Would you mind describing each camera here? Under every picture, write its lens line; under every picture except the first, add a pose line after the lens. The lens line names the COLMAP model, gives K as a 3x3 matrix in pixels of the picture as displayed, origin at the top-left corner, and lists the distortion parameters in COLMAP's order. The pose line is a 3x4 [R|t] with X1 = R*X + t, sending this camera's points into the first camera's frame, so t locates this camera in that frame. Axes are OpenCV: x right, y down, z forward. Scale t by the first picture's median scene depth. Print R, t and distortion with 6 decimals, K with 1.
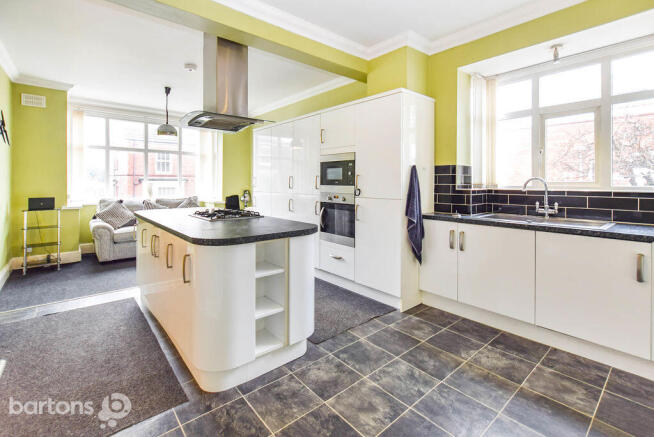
lens RADIAL K [[313.5, 0, 334.8], [0, 313.5, 180.9], [0, 0, 1]] dist [-0.017402, 0.000098]
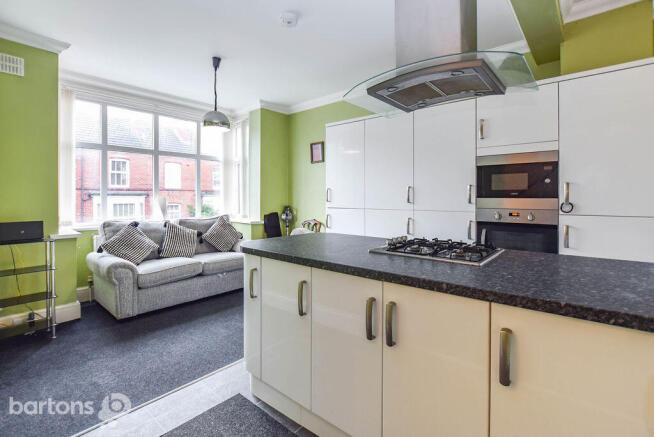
lens RADIAL K [[313.5, 0, 324.3], [0, 313.5, 195.5], [0, 0, 1]] dist [-0.017402, 0.000098]
pose [[0.989517, -0.004862, 0.144336, -0.459139], [0.004932, 0.999988, -0.000130, 0.005774], [-0.144334, 0.000841, 0.989529, 0.321297]]
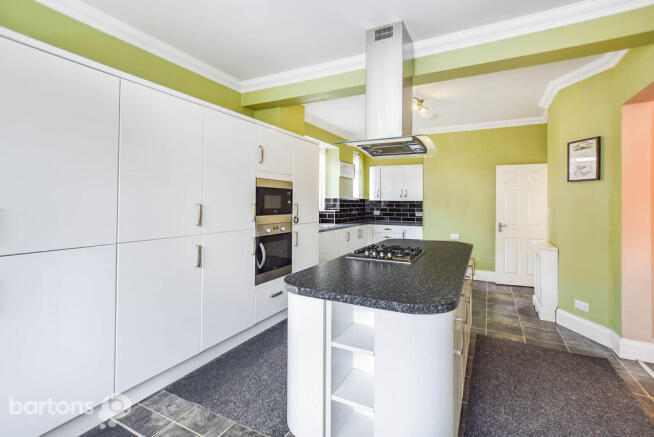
lens RADIAL K [[313.5, 0, 319.5], [0, 313.5, 198.2], [0, 0, 1]] dist [-0.017402, 0.000098]
pose [[-0.315619, 0.005410, 0.948871, -0.788331], [-0.006901, 0.999944, -0.007997, -0.024130], [-0.948861, -0.009072, -0.315564, 1.027268]]
